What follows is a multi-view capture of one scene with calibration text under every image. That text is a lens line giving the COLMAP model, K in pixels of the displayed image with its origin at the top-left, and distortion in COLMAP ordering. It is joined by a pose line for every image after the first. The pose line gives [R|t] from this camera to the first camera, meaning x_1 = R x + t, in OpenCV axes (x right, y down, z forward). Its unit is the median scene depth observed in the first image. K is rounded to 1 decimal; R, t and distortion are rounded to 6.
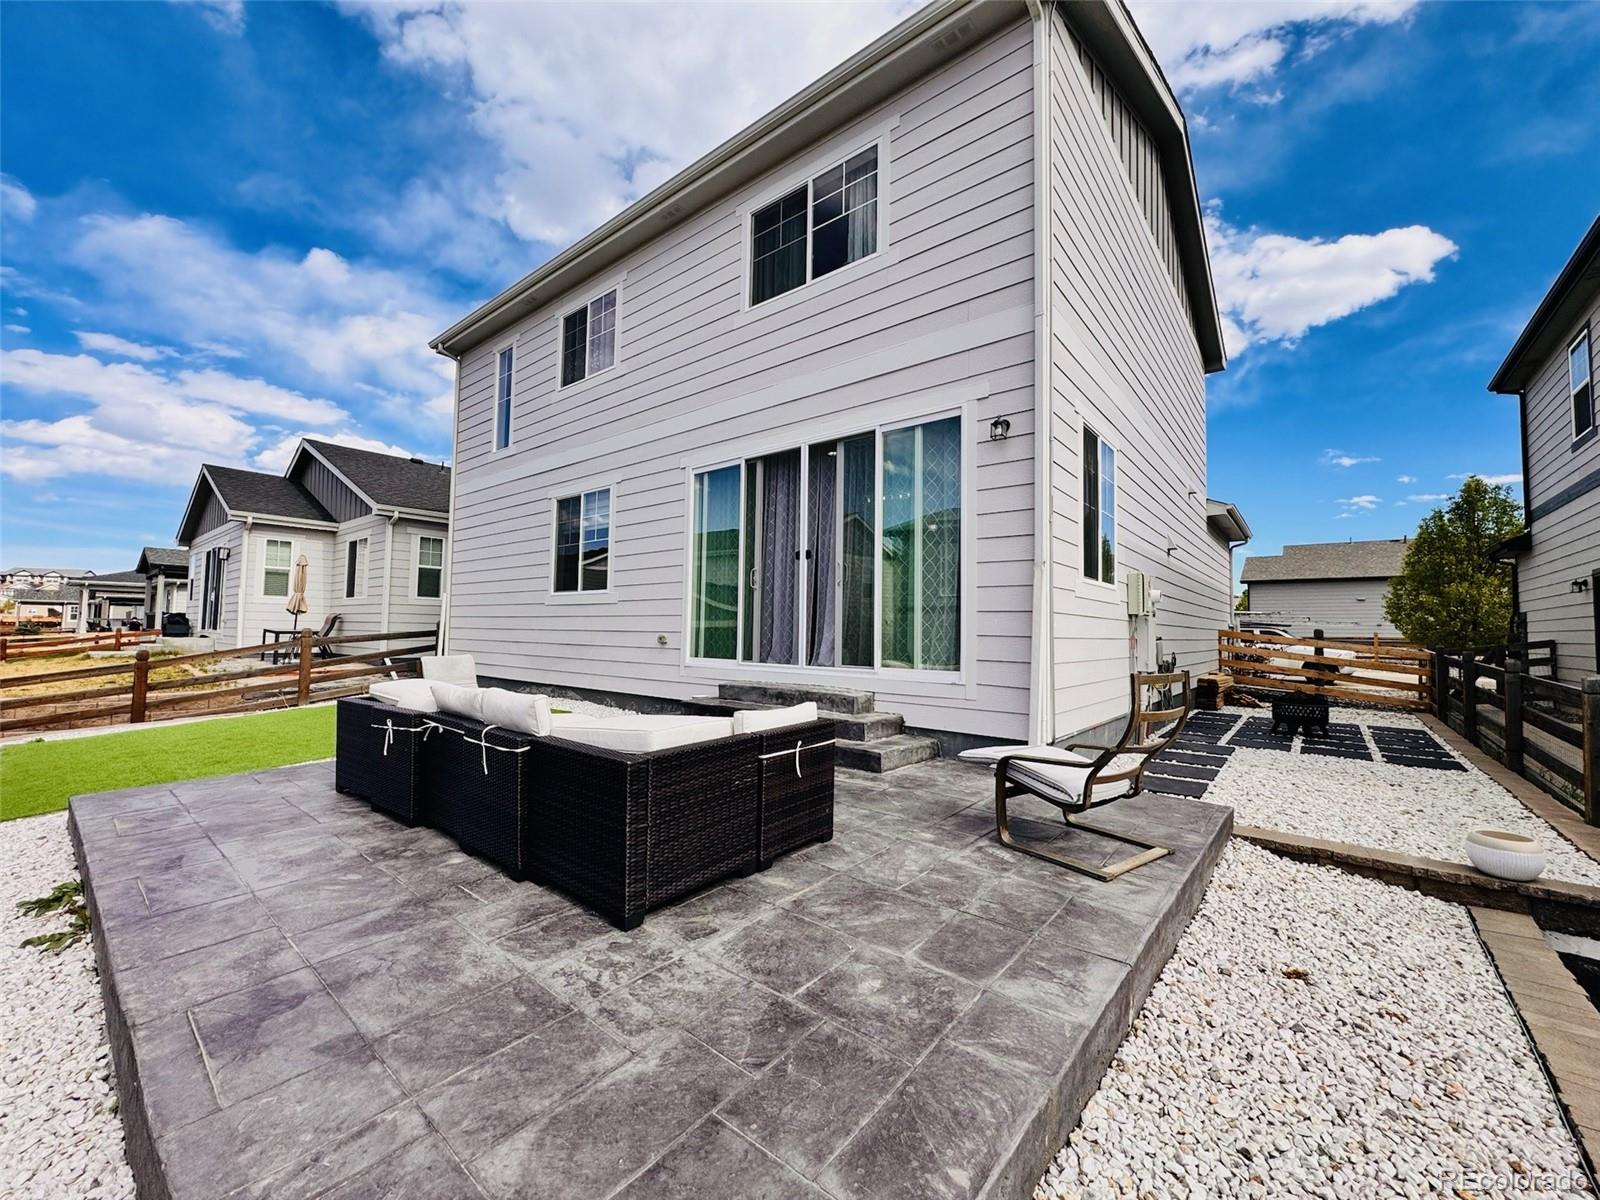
lens RADIAL K [[637.5, 0, 797.0], [0, 637.5, 596.0], [0, 0, 1]] dist [-0.004264, 0.000100]
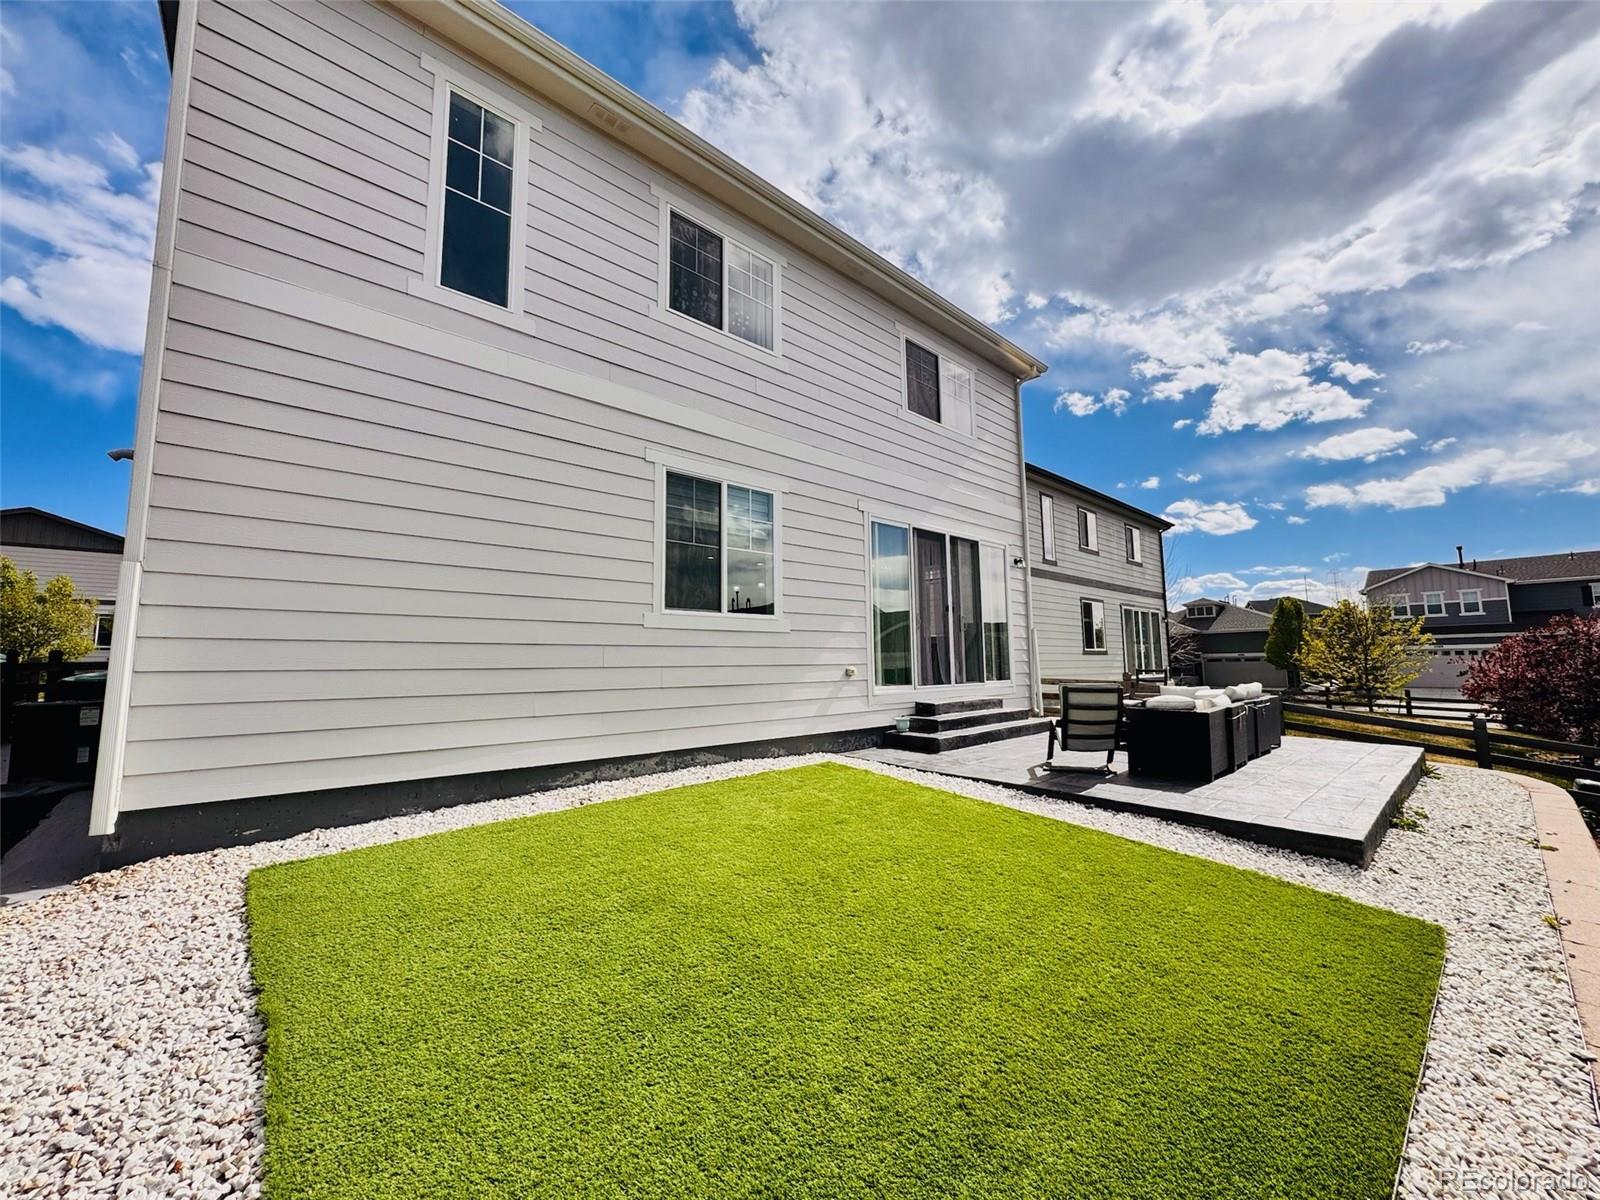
lens RADIAL K [[637.5, 0, 798.6], [0, 637.5, 607.4], [0, 0, 1]] dist [-0.004264, 0.000100]
pose [[0.138677, 0.089559, 0.986280, -1.092880], [-0.024619, 0.995907, -0.086972, 0.050096], [-0.990032, -0.012220, 0.140314, 0.844489]]
